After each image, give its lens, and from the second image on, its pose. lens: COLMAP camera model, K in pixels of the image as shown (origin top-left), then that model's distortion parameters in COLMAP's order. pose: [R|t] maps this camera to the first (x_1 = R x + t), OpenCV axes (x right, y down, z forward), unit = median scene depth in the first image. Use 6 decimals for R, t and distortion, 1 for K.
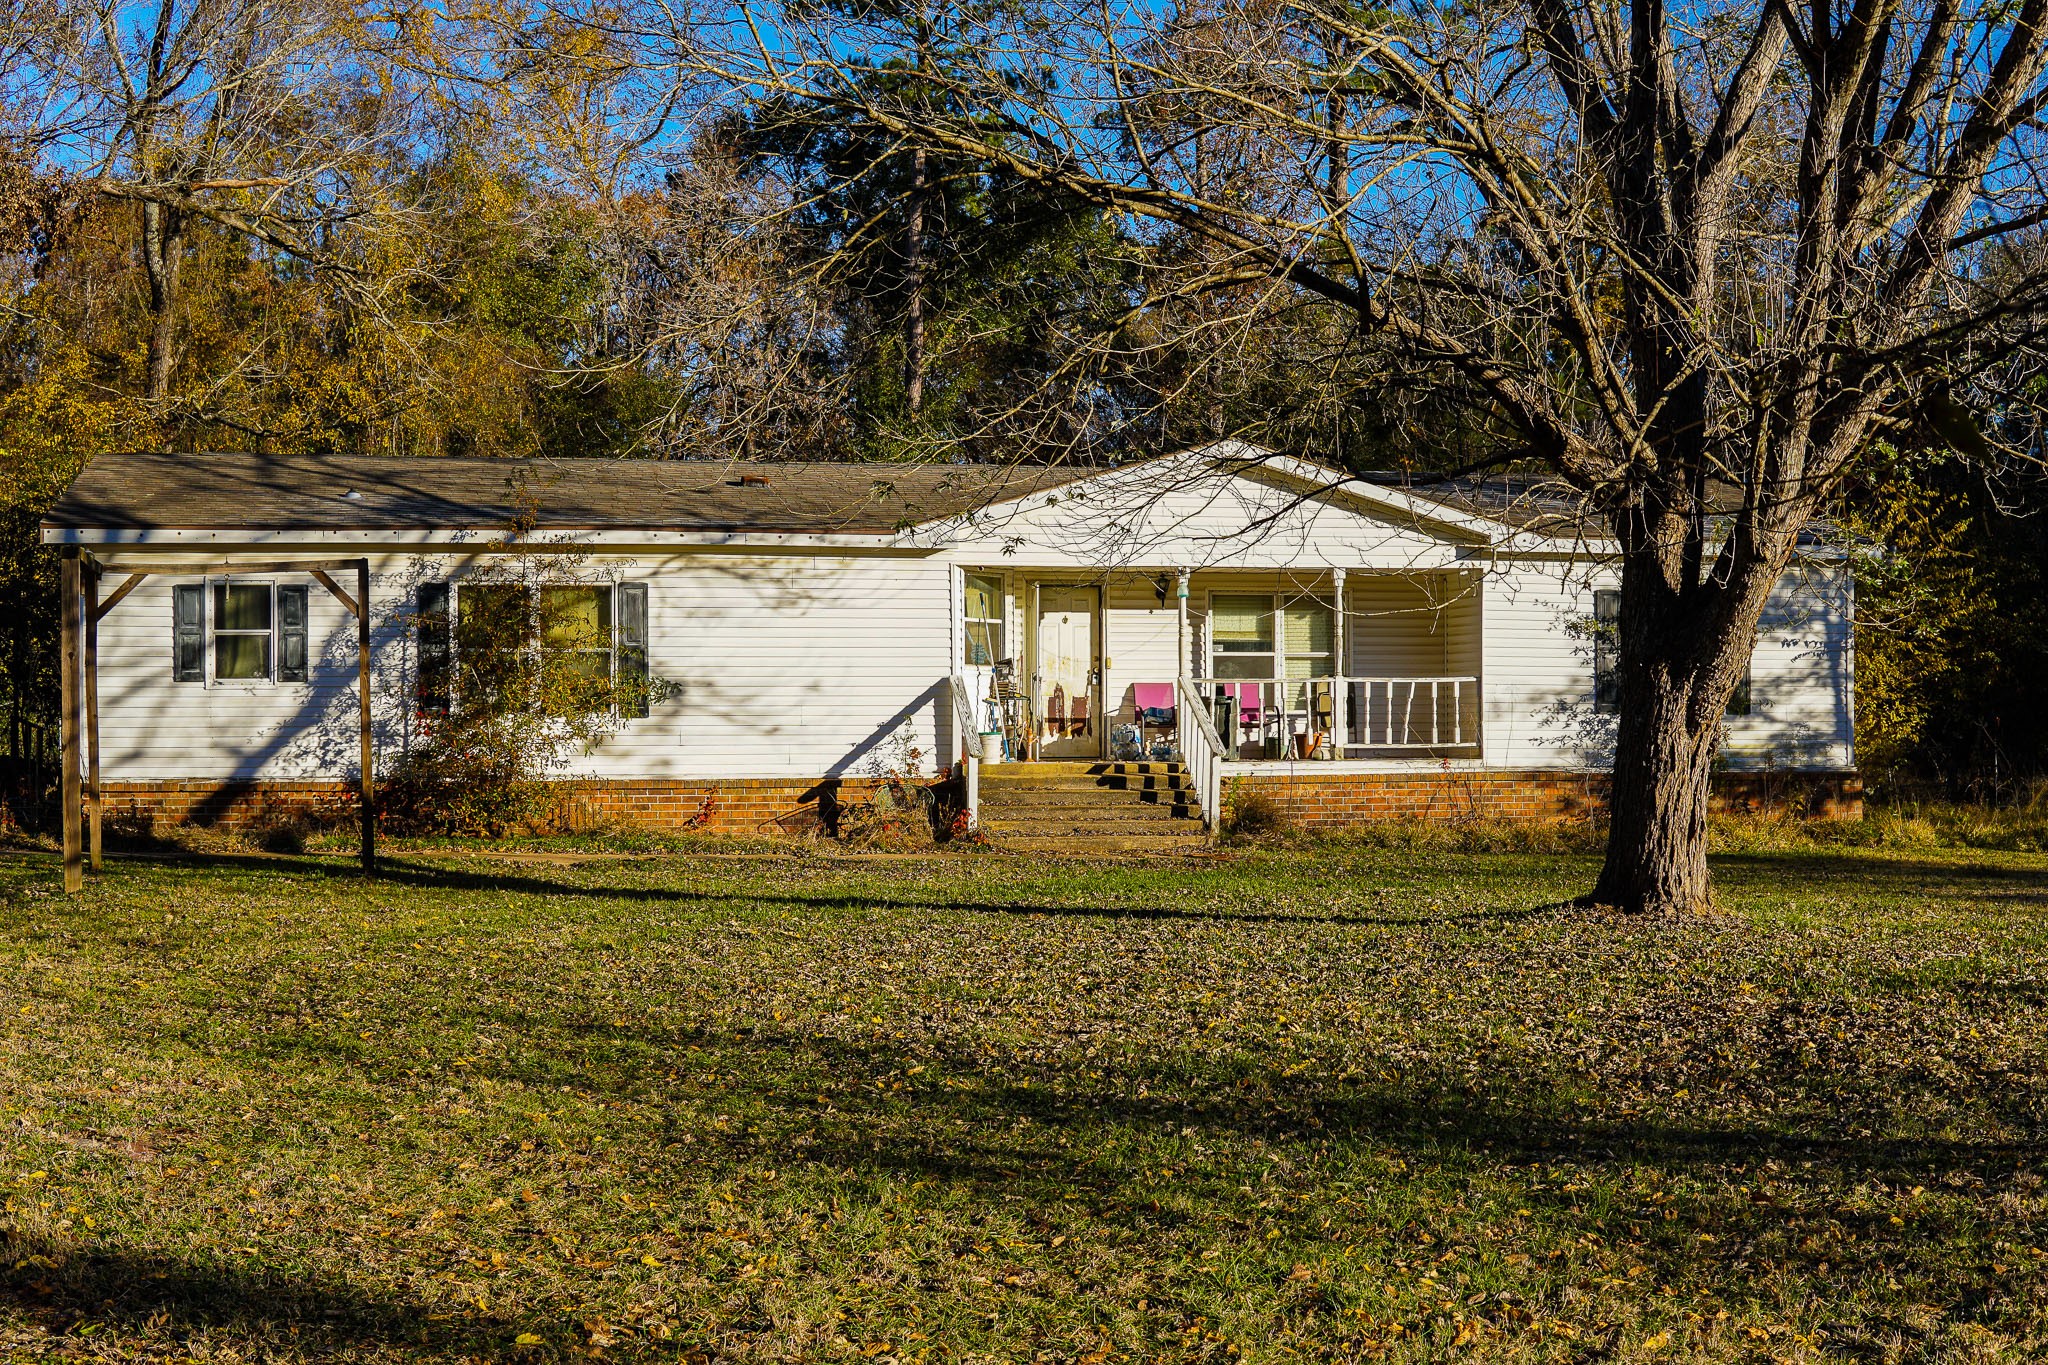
lens RADIAL K [[2705.2, 0, 1024.3], [0, 2705.2, 682.8], [0, 0, 1]] dist [-0.177479, 0.000000]
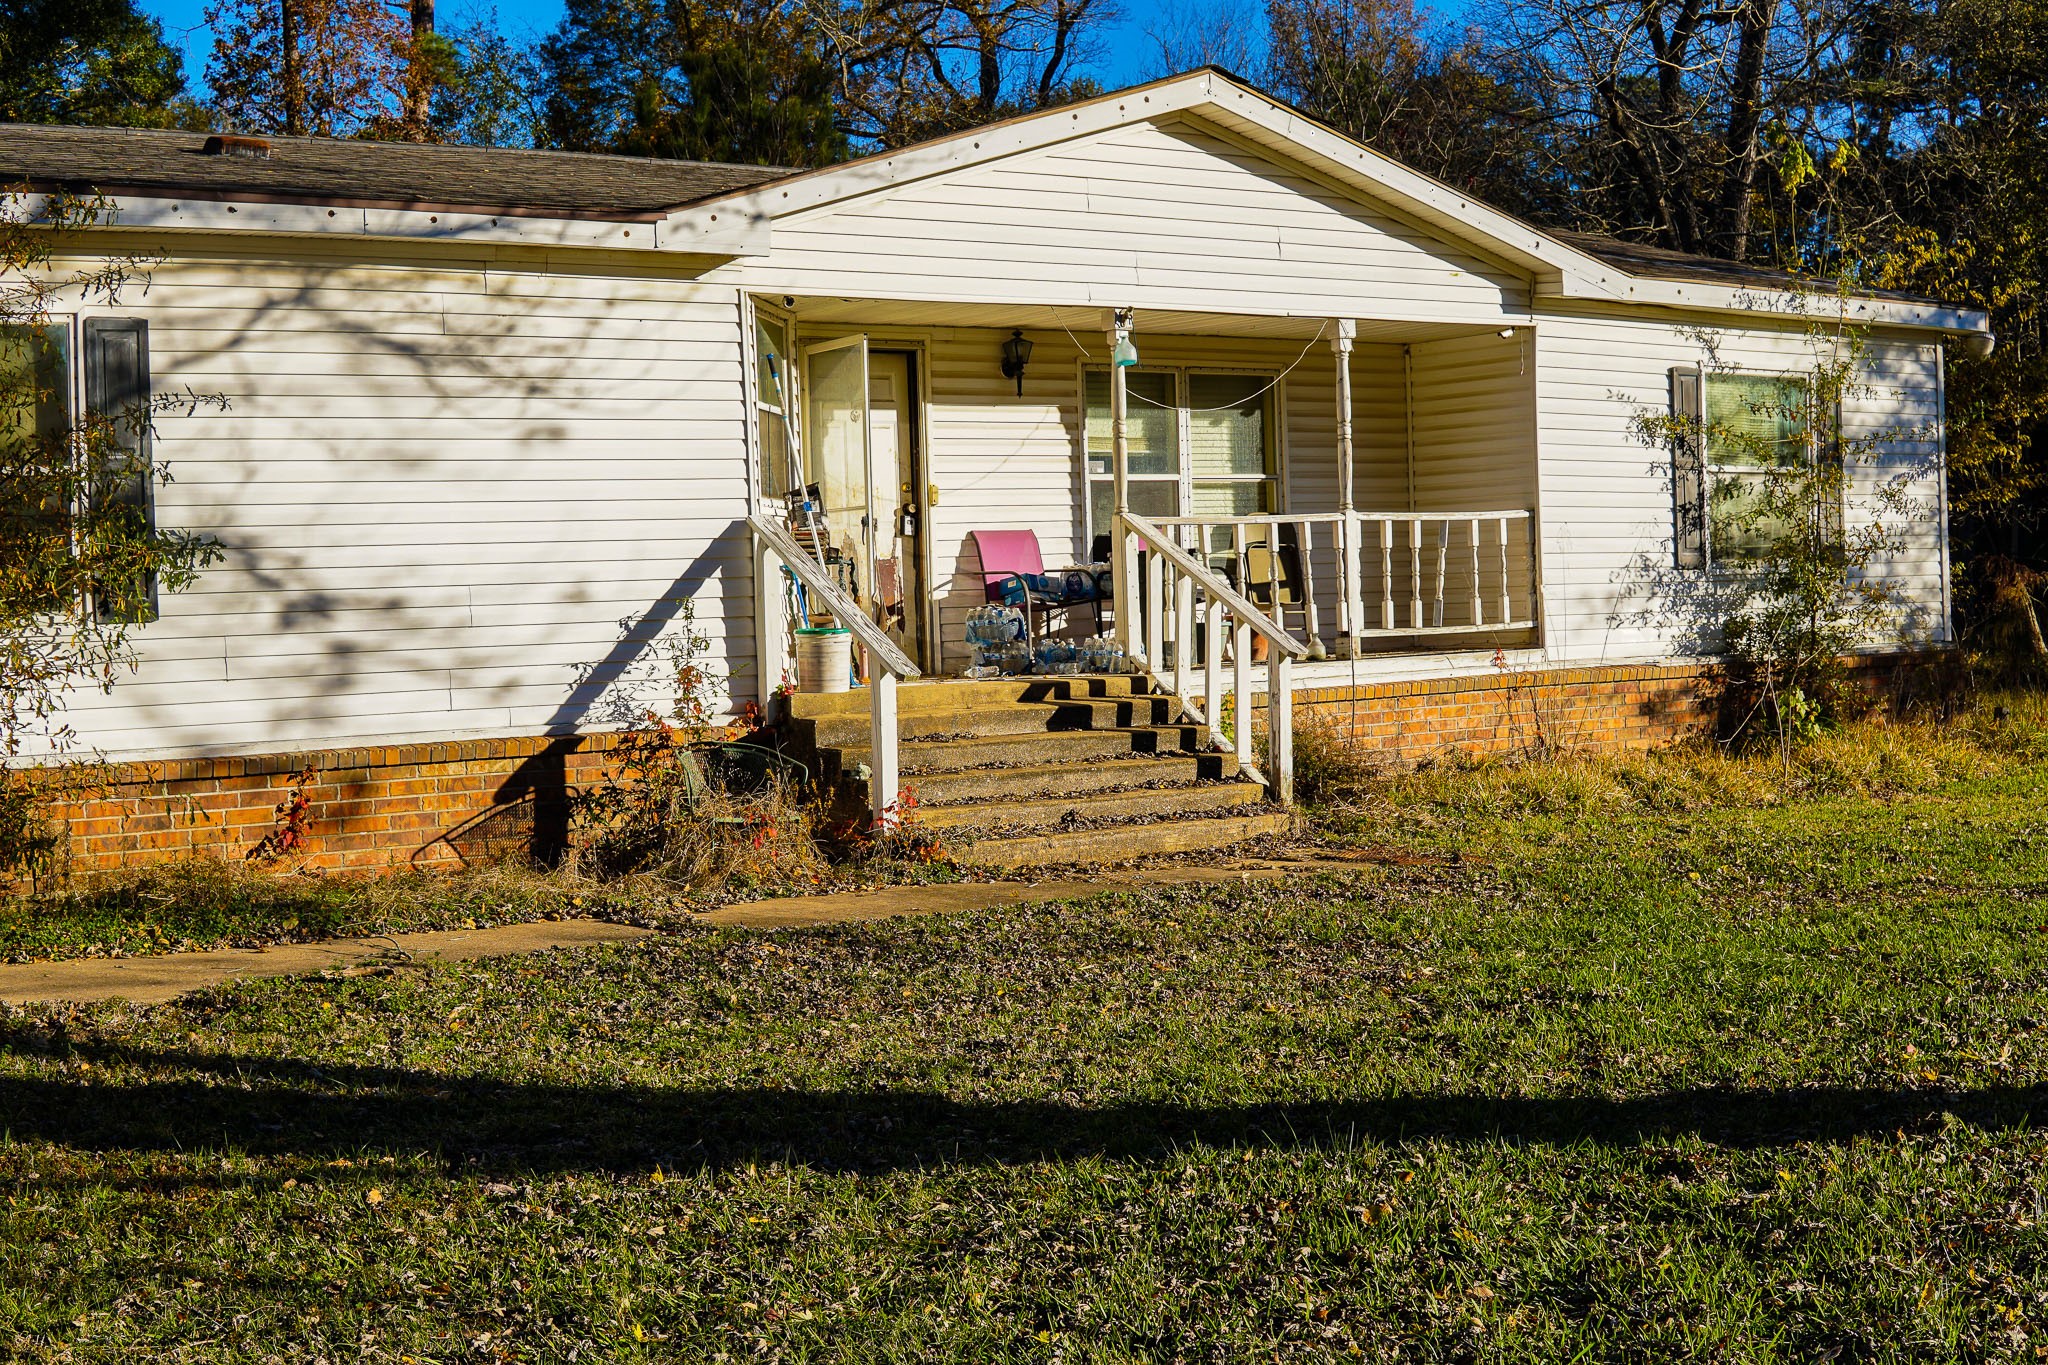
lens RADIAL K [[2705.2, 0, 1023.5], [0, 2705.2, 685.9], [0, 0, 1]] dist [-0.177479, 0.000000]
pose [[0.898963, -0.042115, 0.435996, -0.191917], [0.025012, 0.998679, 0.044896, 0.007205], [-0.437310, -0.029454, 0.898828, 0.519487]]
